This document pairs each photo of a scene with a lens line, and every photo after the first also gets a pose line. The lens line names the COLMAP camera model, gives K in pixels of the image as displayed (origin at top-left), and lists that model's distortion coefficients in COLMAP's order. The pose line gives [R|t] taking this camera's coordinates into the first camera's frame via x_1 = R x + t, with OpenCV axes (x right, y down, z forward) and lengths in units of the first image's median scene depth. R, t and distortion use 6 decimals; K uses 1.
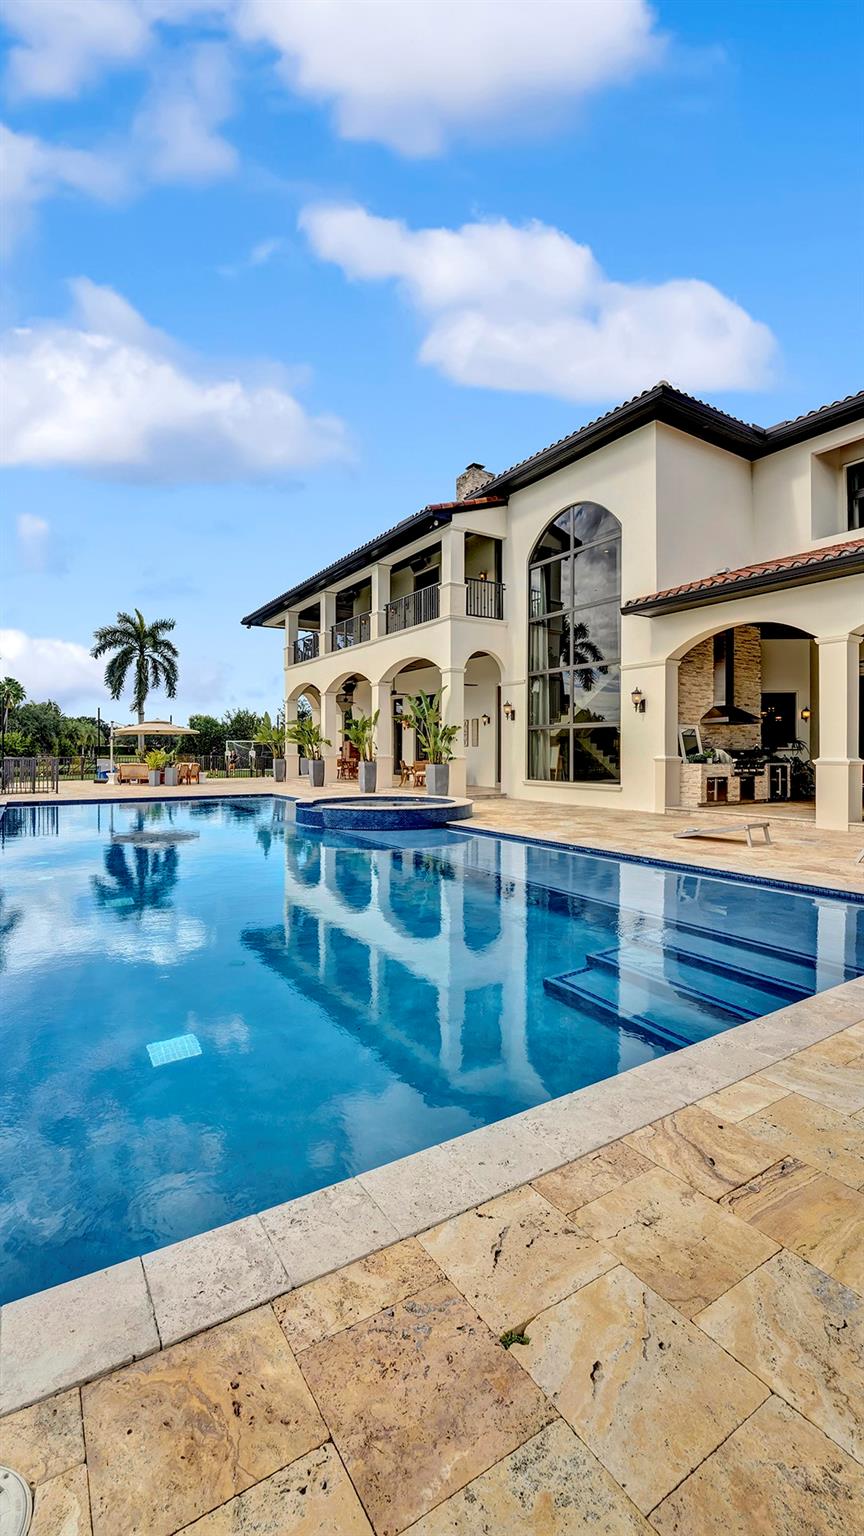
lens RADIAL K [[641.9, 0, 434.4], [0, 641.9, 755.0], [0, 0, 1]] dist [-0.018454, 0.000310]
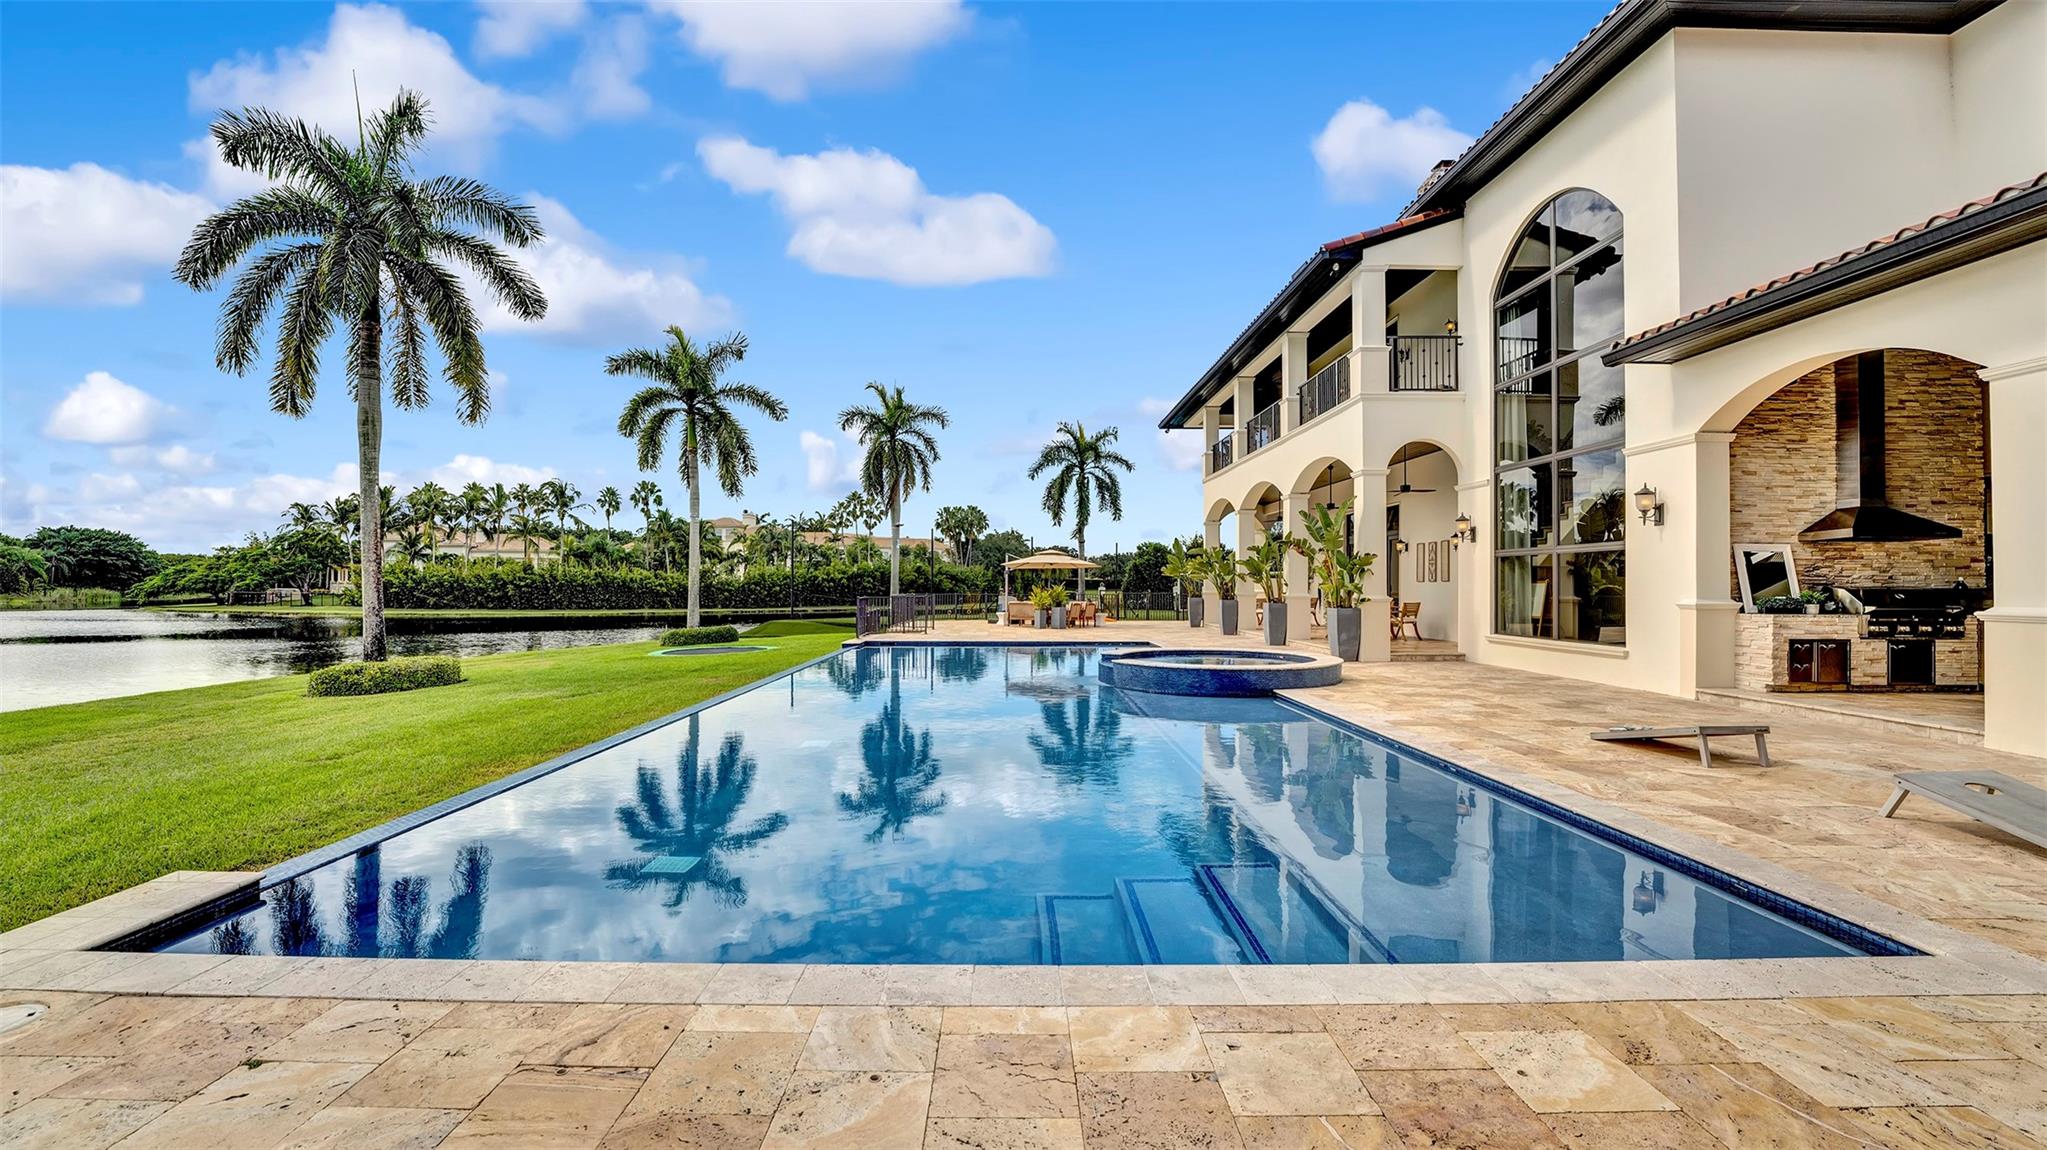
lens RADIAL K [[848.9, 0, 1023.5], [0, 848.9, 575.0], [0, 0, 1]] dist [-0.022094, -0.000154]
pose [[0.847653, -0.006248, -0.530515, 0.197018], [-0.003196, 0.999852, -0.016883, -0.004951], [0.530542, 0.016006, 0.847507, 0.031834]]
